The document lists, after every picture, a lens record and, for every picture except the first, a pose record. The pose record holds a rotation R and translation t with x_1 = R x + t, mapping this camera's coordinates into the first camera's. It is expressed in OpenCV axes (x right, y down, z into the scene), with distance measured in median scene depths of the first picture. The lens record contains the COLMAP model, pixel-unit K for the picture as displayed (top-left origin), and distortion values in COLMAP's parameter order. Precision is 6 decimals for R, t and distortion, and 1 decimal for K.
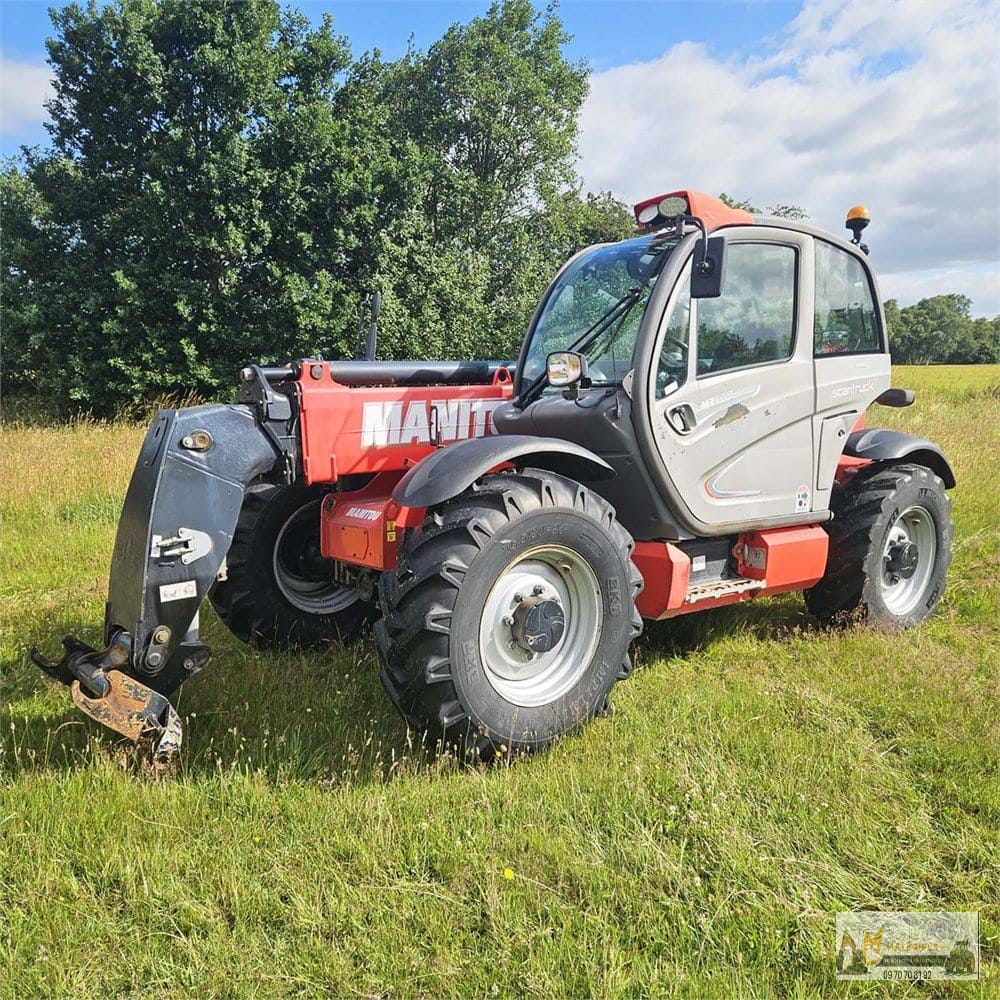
lens RADIAL K [[899.4, 0, 490.3], [0, 899.4, 503.4], [0, 0, 1]] dist [0.092122, -0.054996]
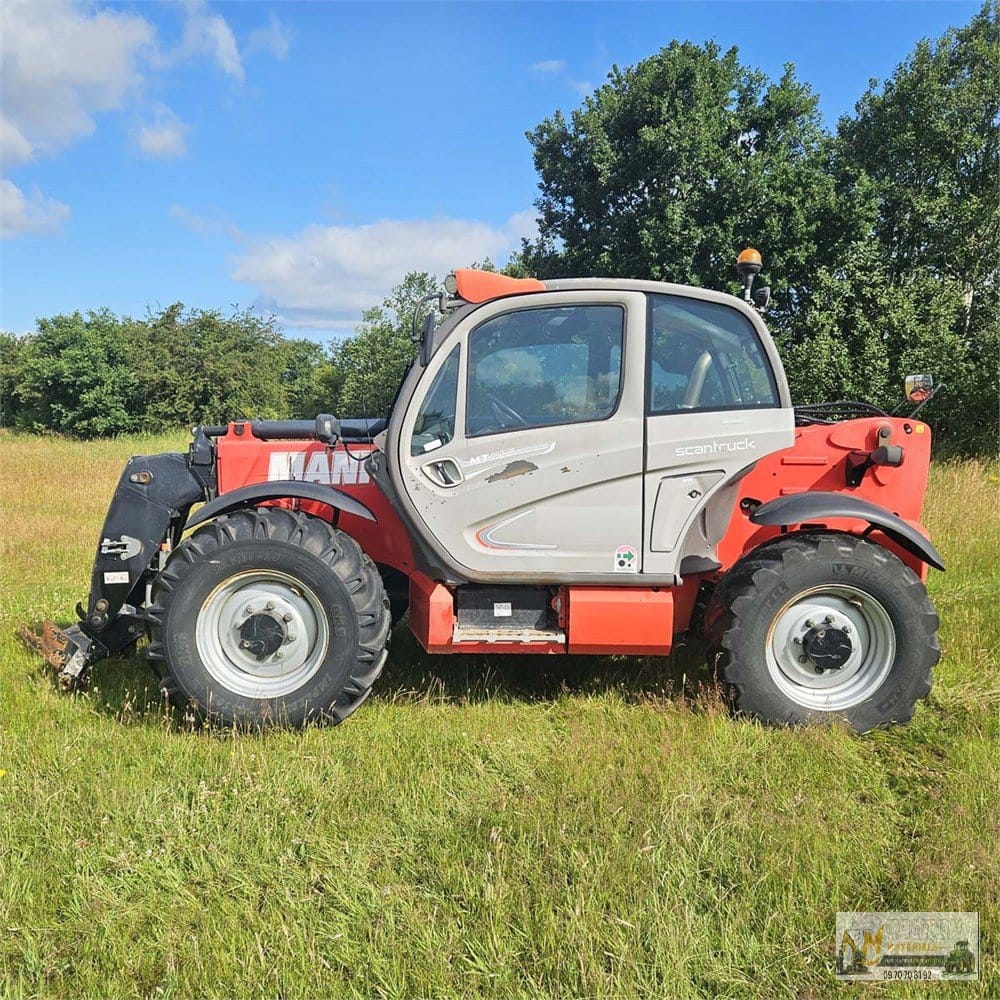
lens RADIAL K [[899.4, 0, 504.0], [0, 899.4, 502.9], [0, 0, 1]] dist [0.092122, -0.054996]
pose [[0.790354, 0.051780, -0.610459, 0.895730], [-0.077664, 0.996851, -0.015997, -0.042647], [0.607708, 0.060054, 0.791887, 0.163825]]
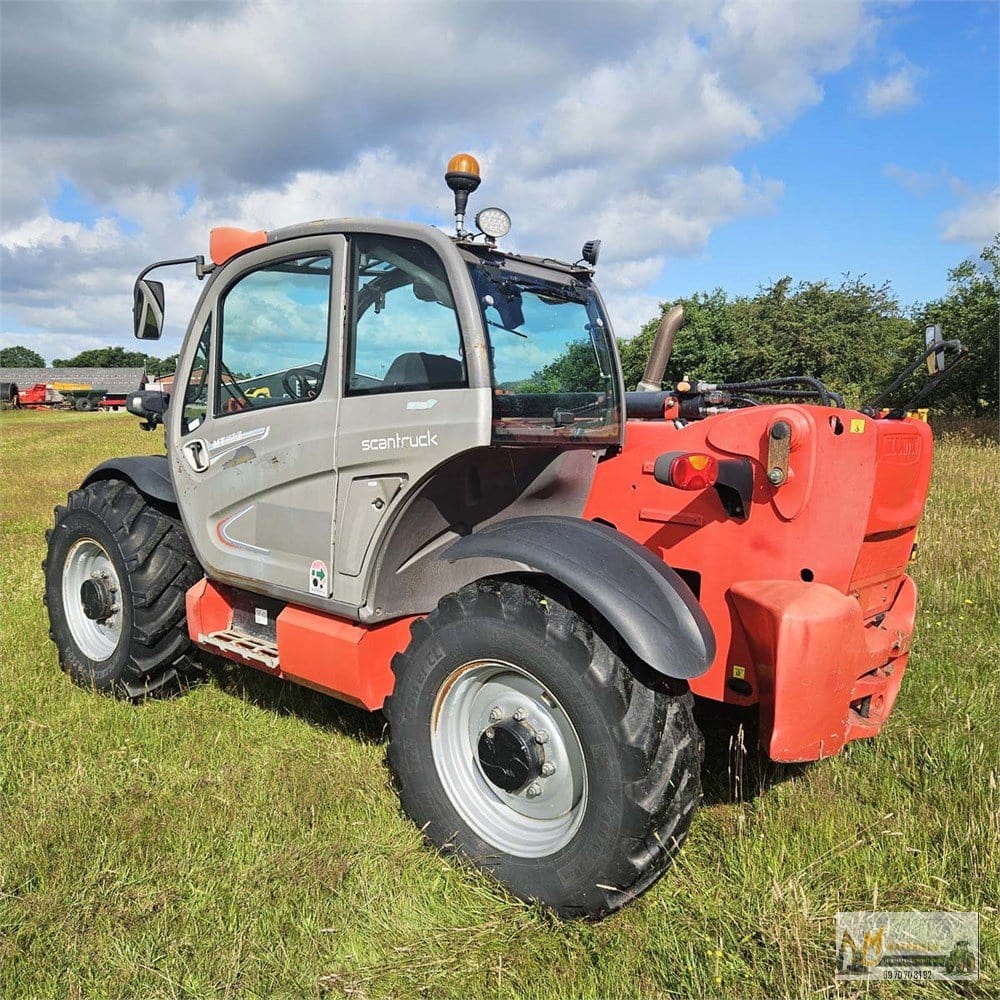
lens RADIAL K [[899.4, 0, 496.6], [0, 899.4, 496.9], [0, 0, 1]] dist [0.092122, -0.054996]
pose [[0.194359, 0.111730, -0.974547, 1.201490], [-0.140246, 0.986451, 0.085125, -0.171564], [0.970853, 0.120132, 0.207395, 1.059744]]
